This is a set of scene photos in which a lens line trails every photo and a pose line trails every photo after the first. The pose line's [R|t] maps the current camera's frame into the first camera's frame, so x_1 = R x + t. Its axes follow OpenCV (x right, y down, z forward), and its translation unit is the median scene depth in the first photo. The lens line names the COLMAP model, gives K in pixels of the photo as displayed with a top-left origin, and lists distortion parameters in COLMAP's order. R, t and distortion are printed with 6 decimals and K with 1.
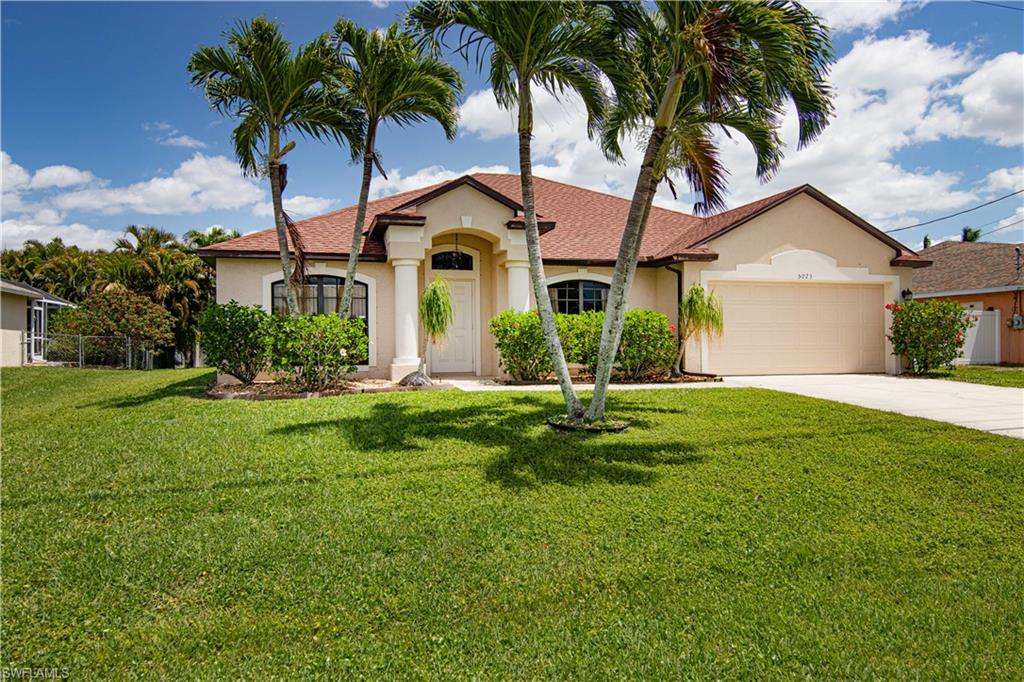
lens RADIAL K [[679.7, 0, 512.0], [0, 679.7, 341.0], [0, 0, 1]] dist [-0.004508, -0.001243]
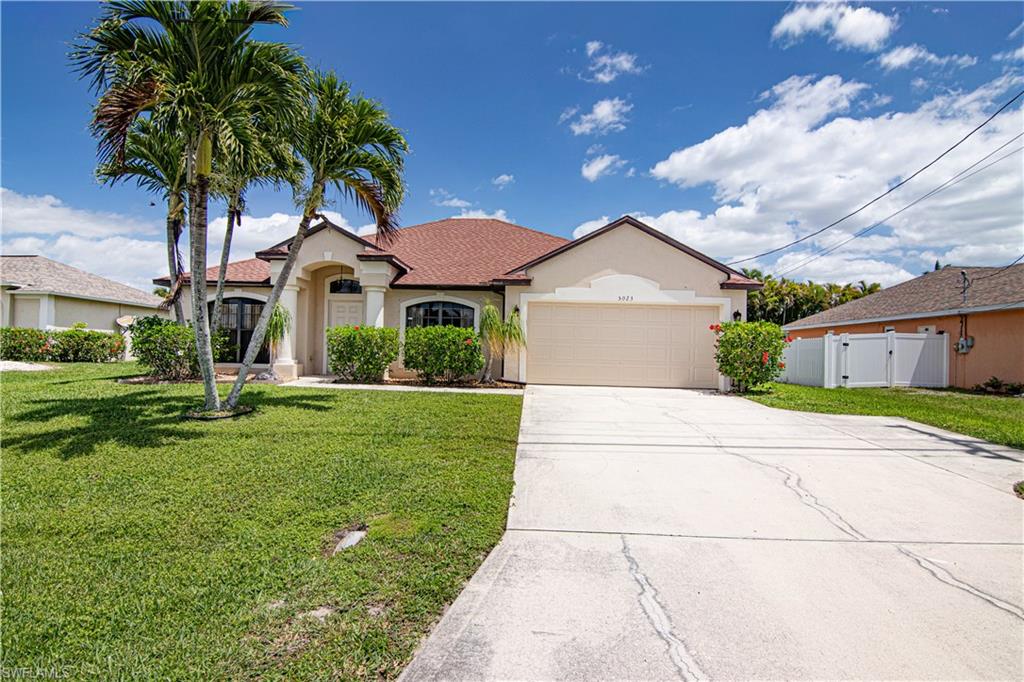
lens RADIAL K [[521.1, 0, 508.1], [0, 521.1, 345.0], [0, 0, 1]] dist [-0.003754, -0.013173]
pose [[0.954851, 0.027447, -0.295814, 0.502260], [-0.030016, 0.999541, -0.004146, -0.010256], [0.295565, 0.012838, 0.955236, 0.134045]]
